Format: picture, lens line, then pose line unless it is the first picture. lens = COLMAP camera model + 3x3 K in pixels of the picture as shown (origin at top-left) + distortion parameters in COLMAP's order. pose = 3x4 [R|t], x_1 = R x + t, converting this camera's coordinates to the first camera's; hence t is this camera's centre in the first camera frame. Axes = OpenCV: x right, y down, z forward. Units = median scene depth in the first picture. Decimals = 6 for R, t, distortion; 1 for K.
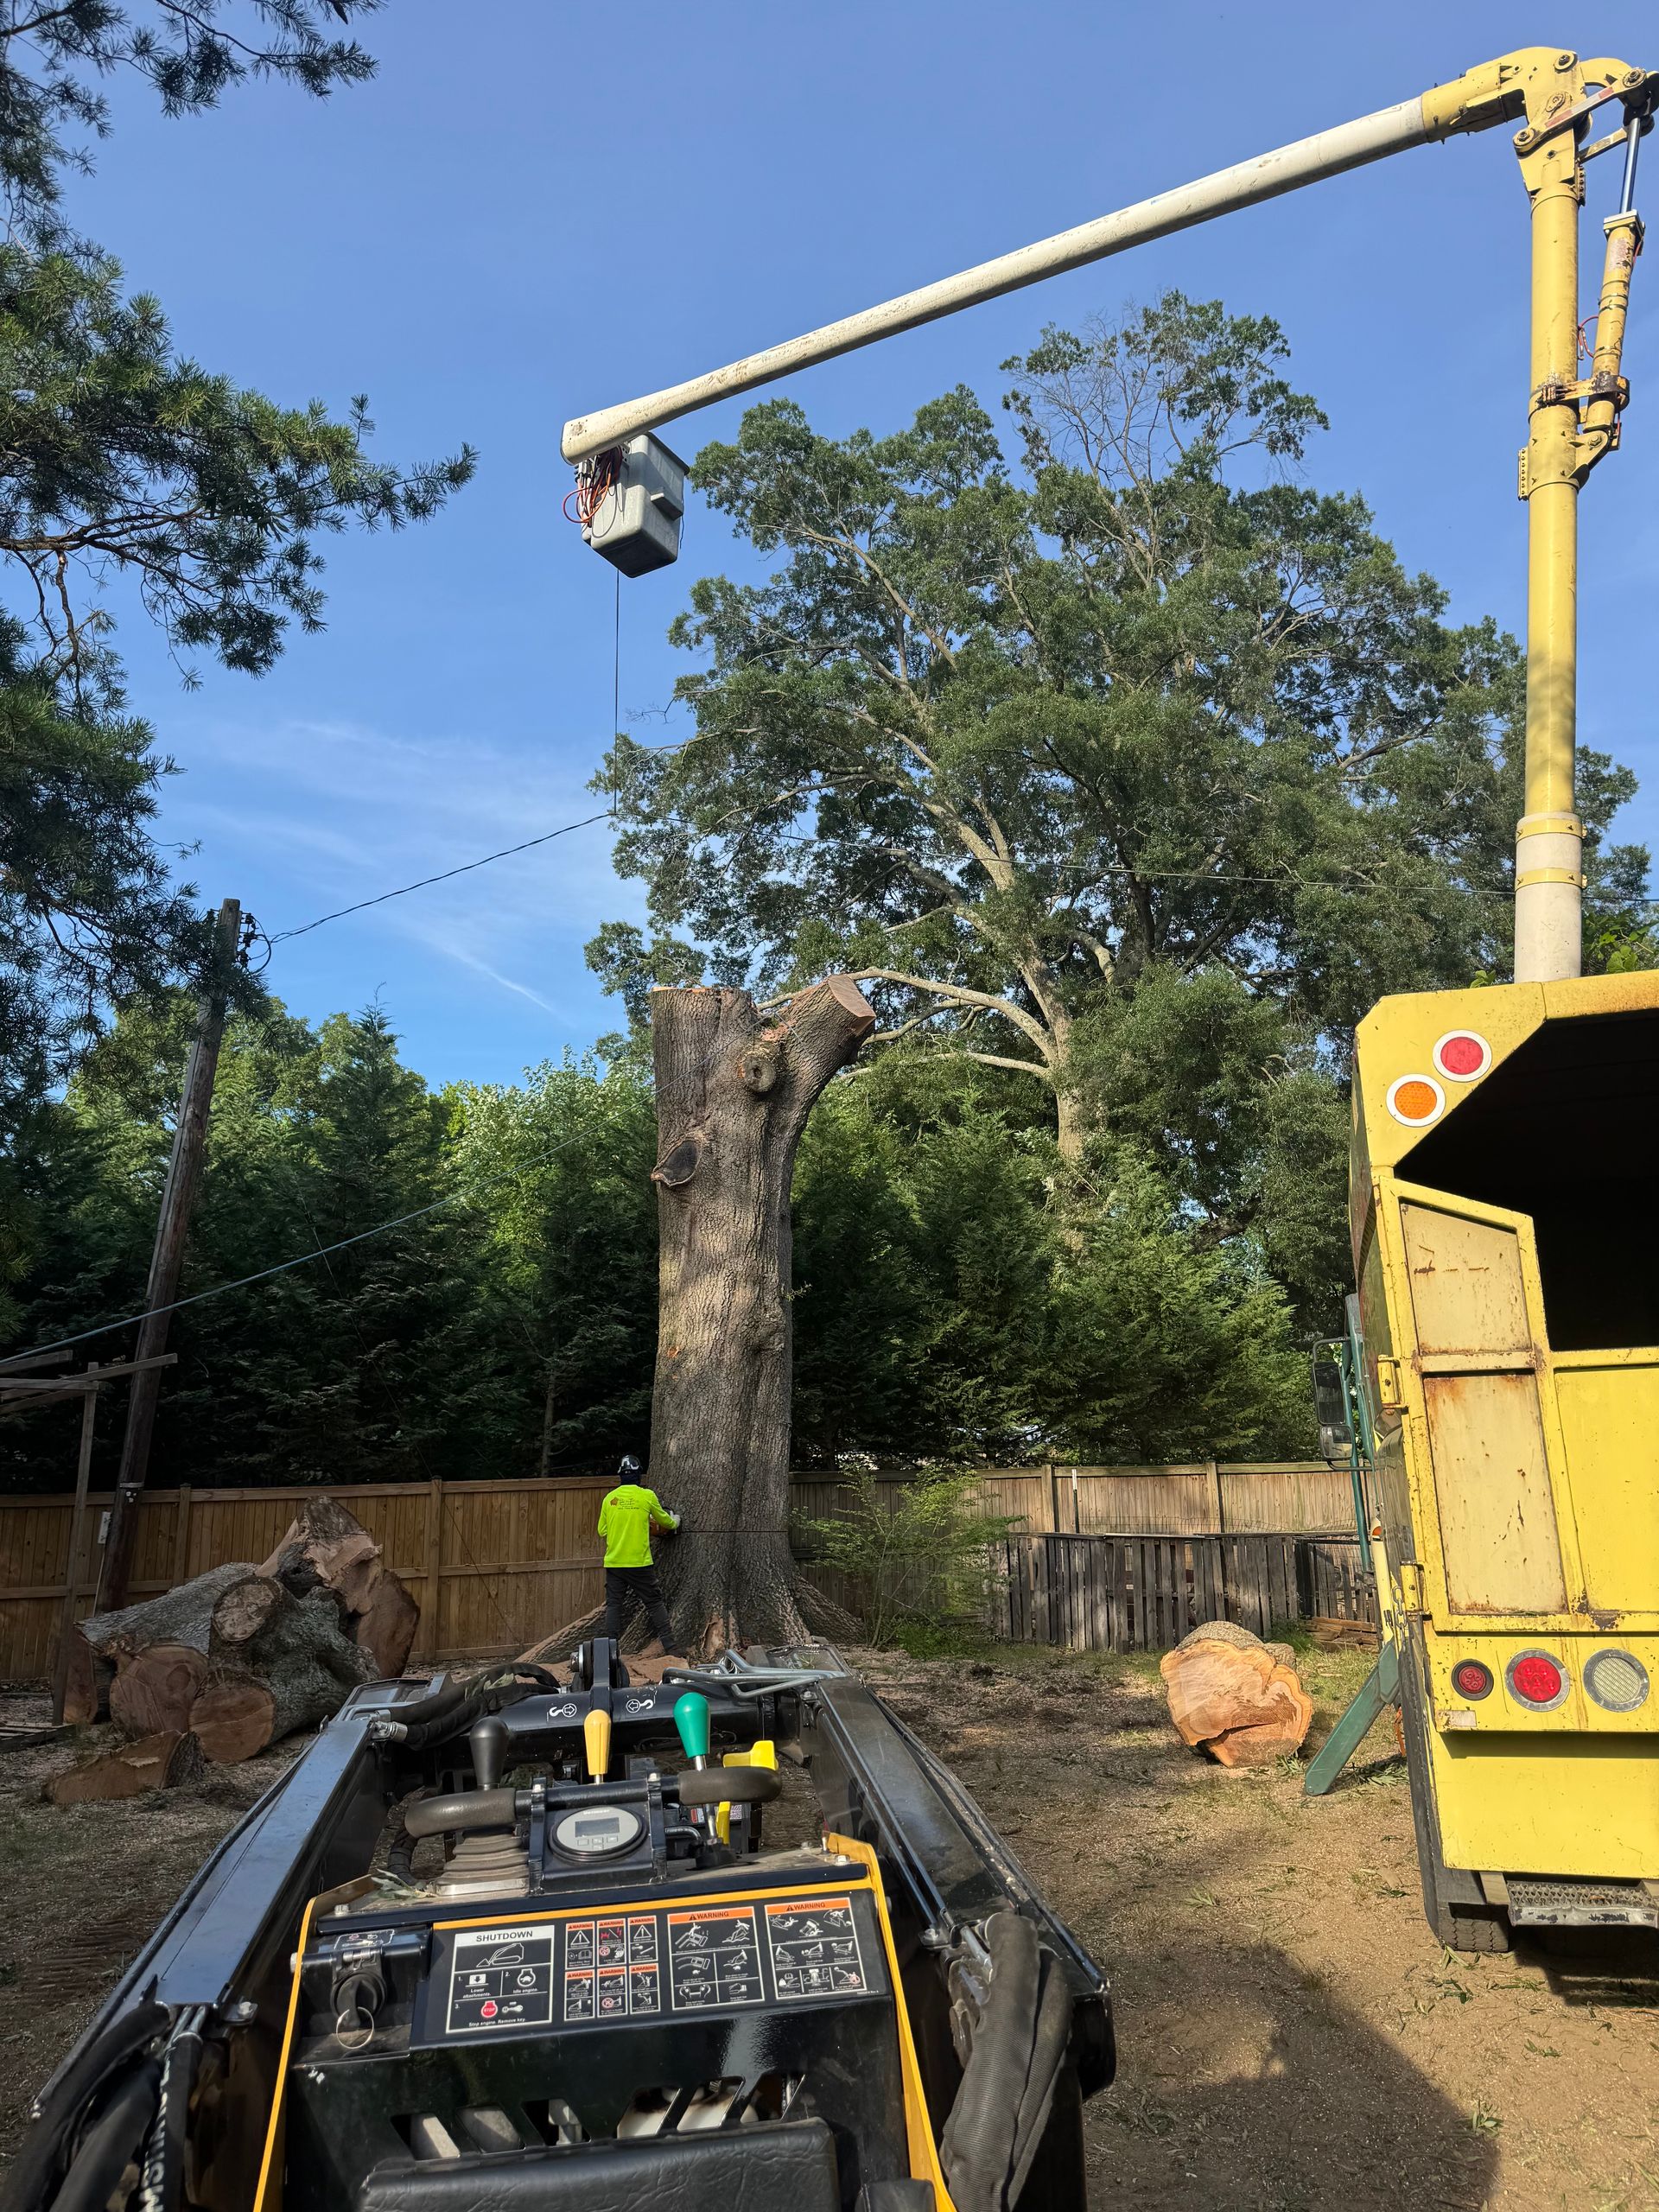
lens RADIAL K [[1581.6, 0, 861.4], [0, 1581.6, 1079.5], [0, 0, 1]] dist [0.180105, -0.358334]
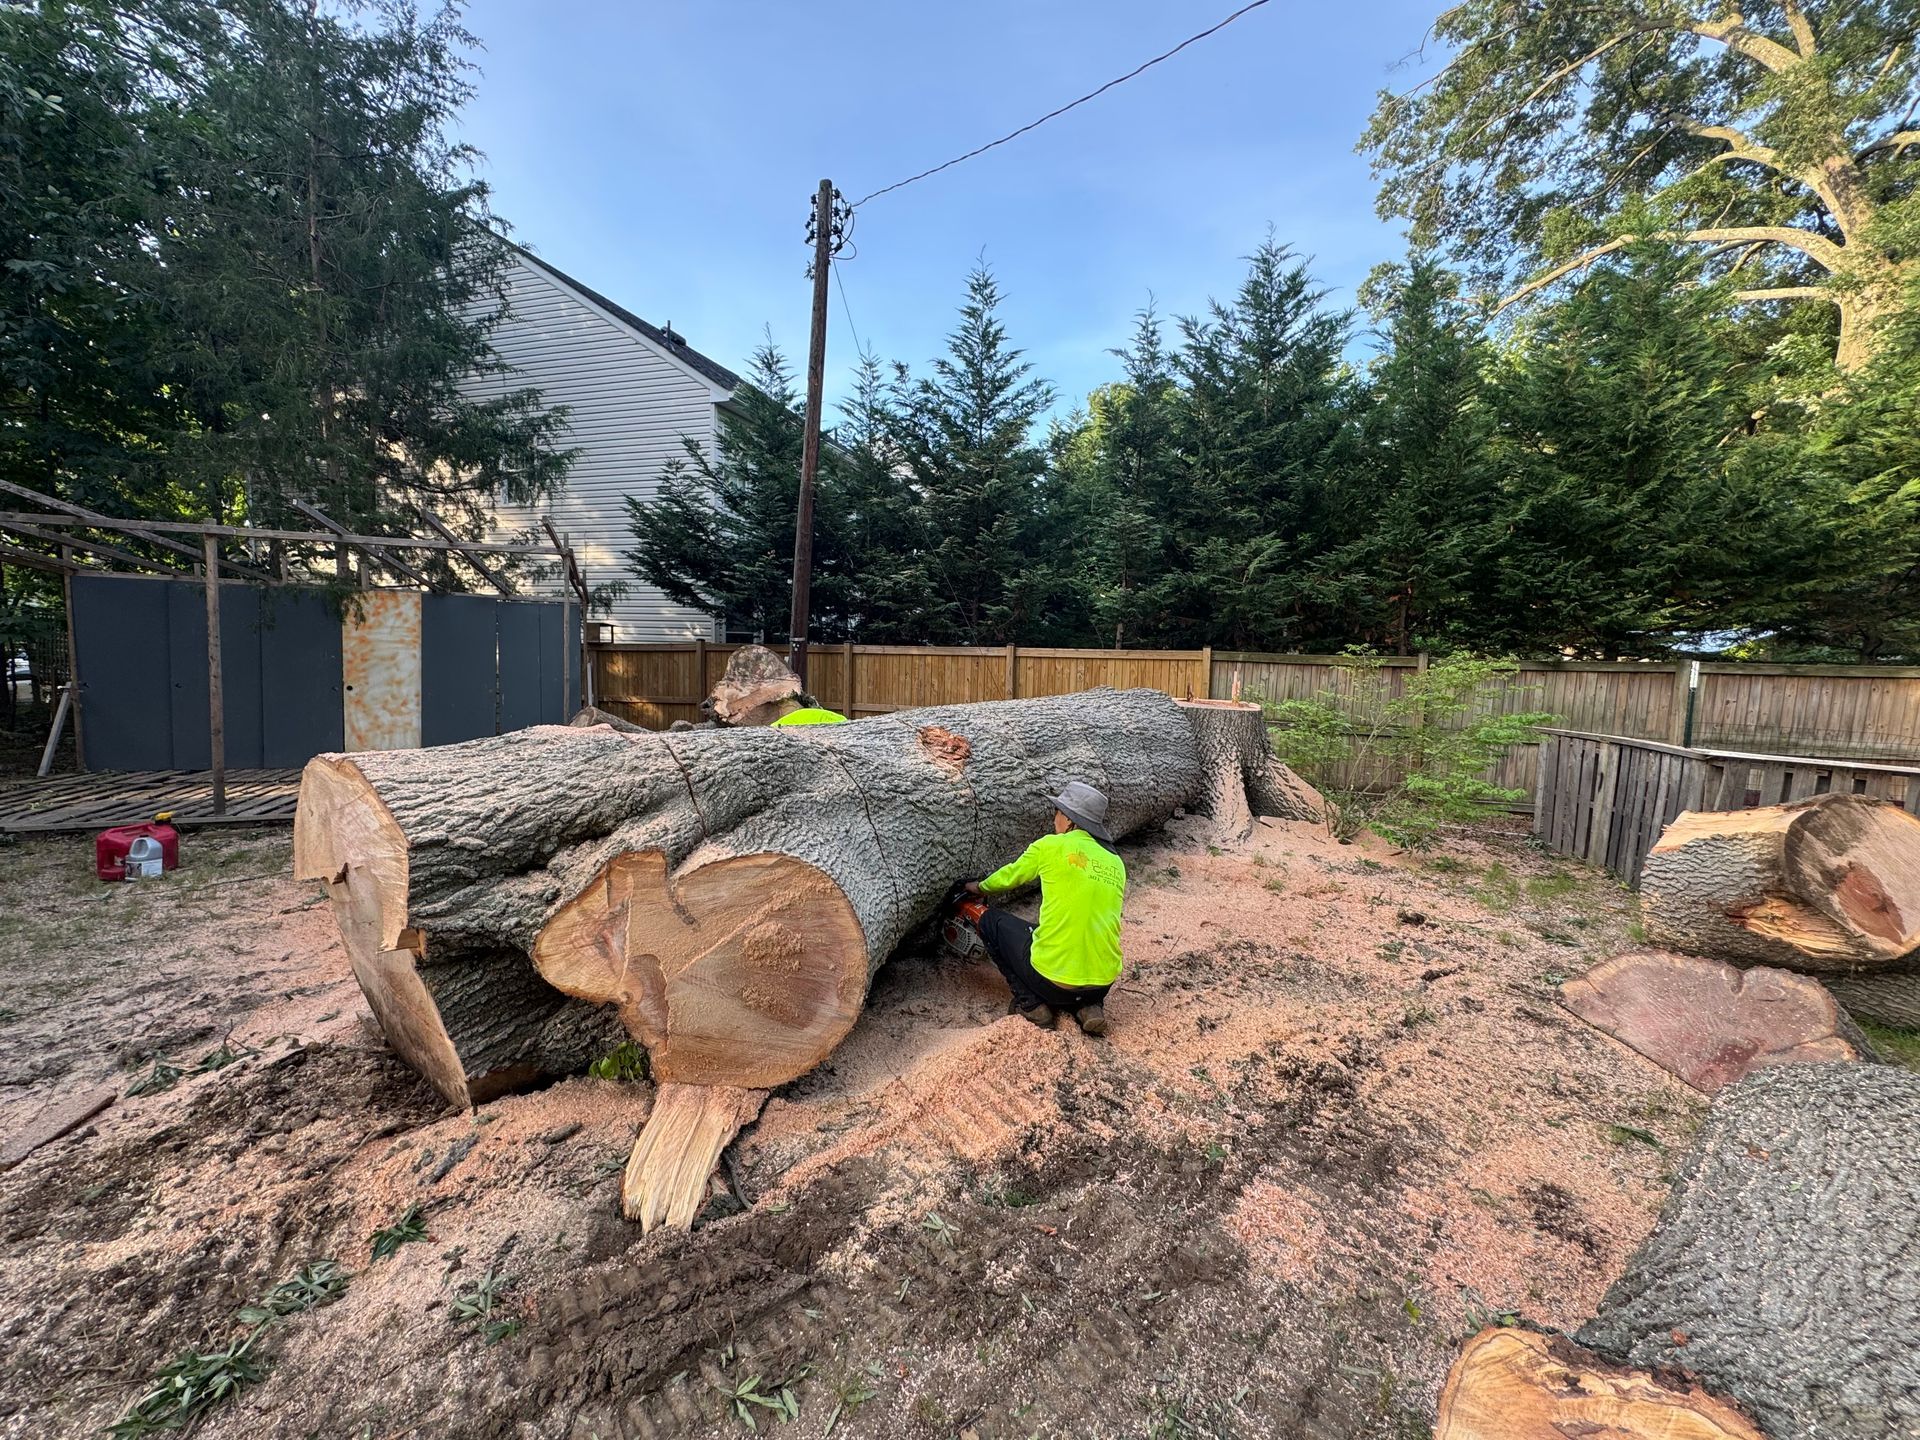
lens RADIAL K [[763.3, 0, 958.2], [0, 763.3, 717.6], [0, 0, 1]] dist [-0.001174, -0.000562]
pose [[0.742836, 0.097876, -0.662280, 0.057351], [0.115297, 0.955771, 0.270572, 0.067373], [0.659471, -0.277350, 0.698696, 0.267062]]
